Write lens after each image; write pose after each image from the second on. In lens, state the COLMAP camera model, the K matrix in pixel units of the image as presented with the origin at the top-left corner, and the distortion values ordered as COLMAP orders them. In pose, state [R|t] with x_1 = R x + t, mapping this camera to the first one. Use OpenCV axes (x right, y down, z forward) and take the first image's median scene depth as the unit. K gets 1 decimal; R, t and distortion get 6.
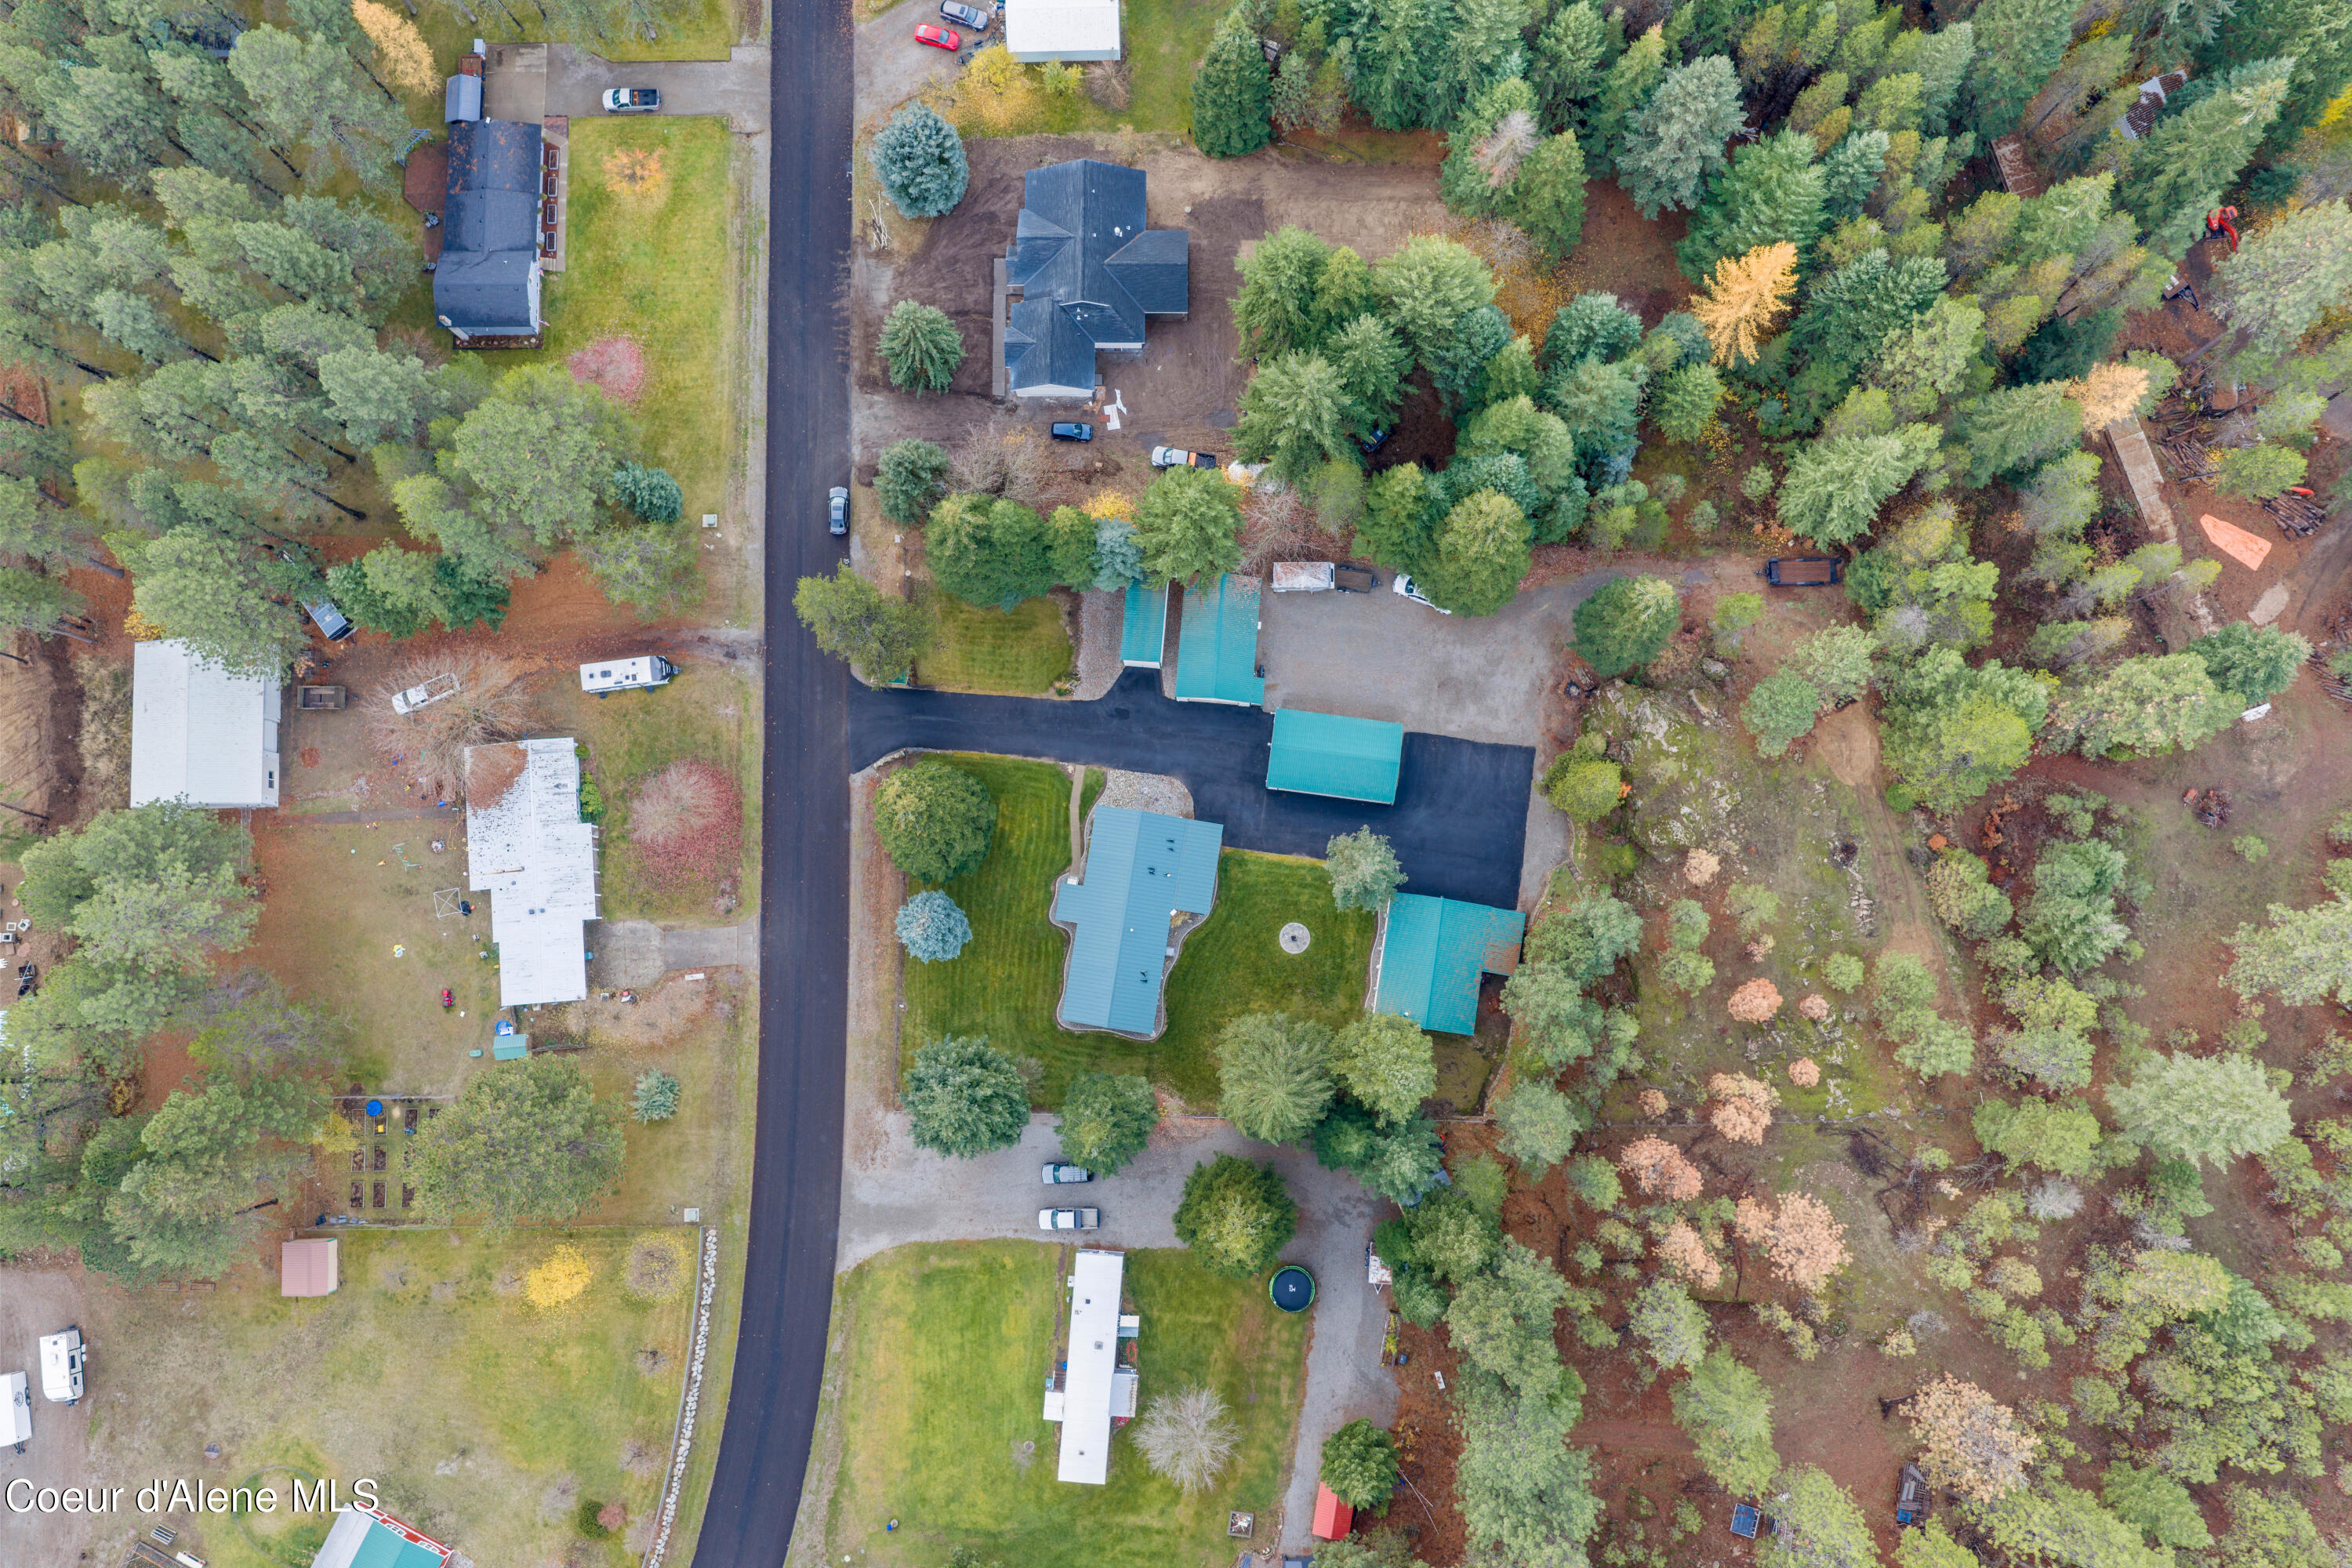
lens RADIAL K [[1939.1, 0, 1194.1], [0, 1939.1, 774.8], [0, 0, 1]] dist [0.018812, -0.039449]
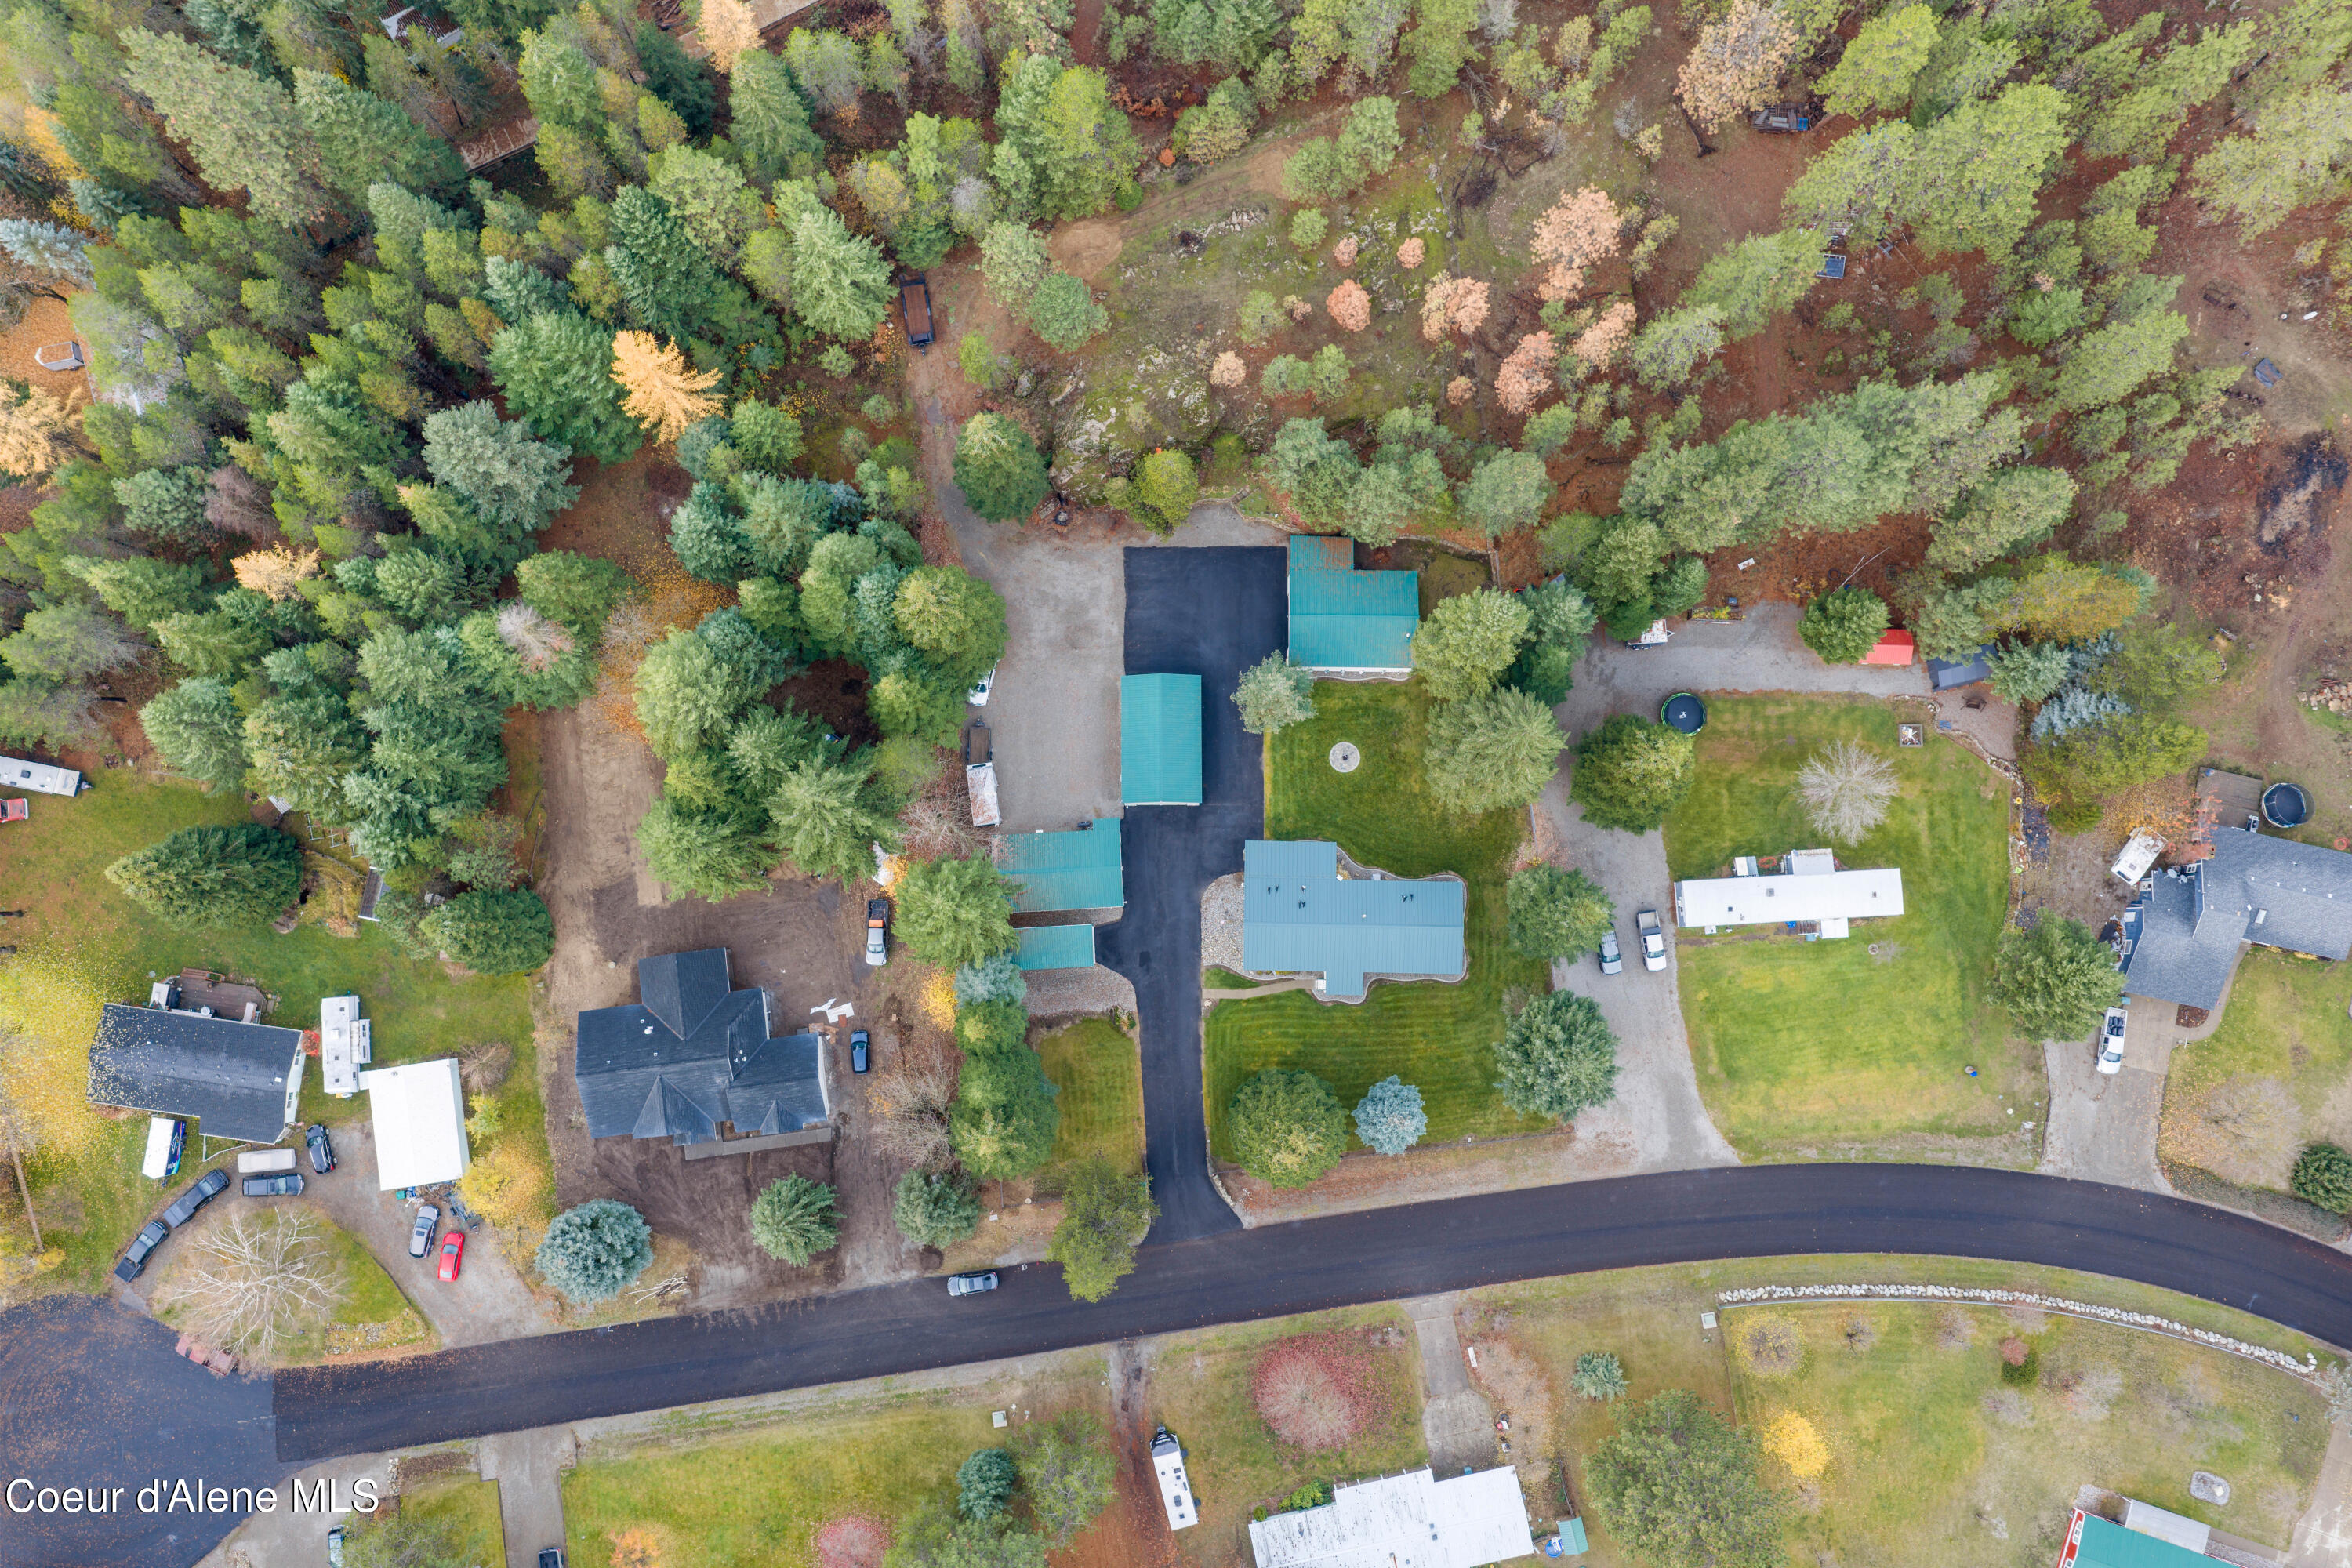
lens RADIAL K [[1939.1, 0, 1194.1], [0, 1939.1, 774.8], [0, 0, 1]] dist [0.018812, -0.039449]
pose [[-0.135175, -0.985232, 0.105097, -0.054037], [0.986452, -0.123868, 0.107564, -0.105717], [-0.092958, 0.118213, 0.988628, 0.012752]]
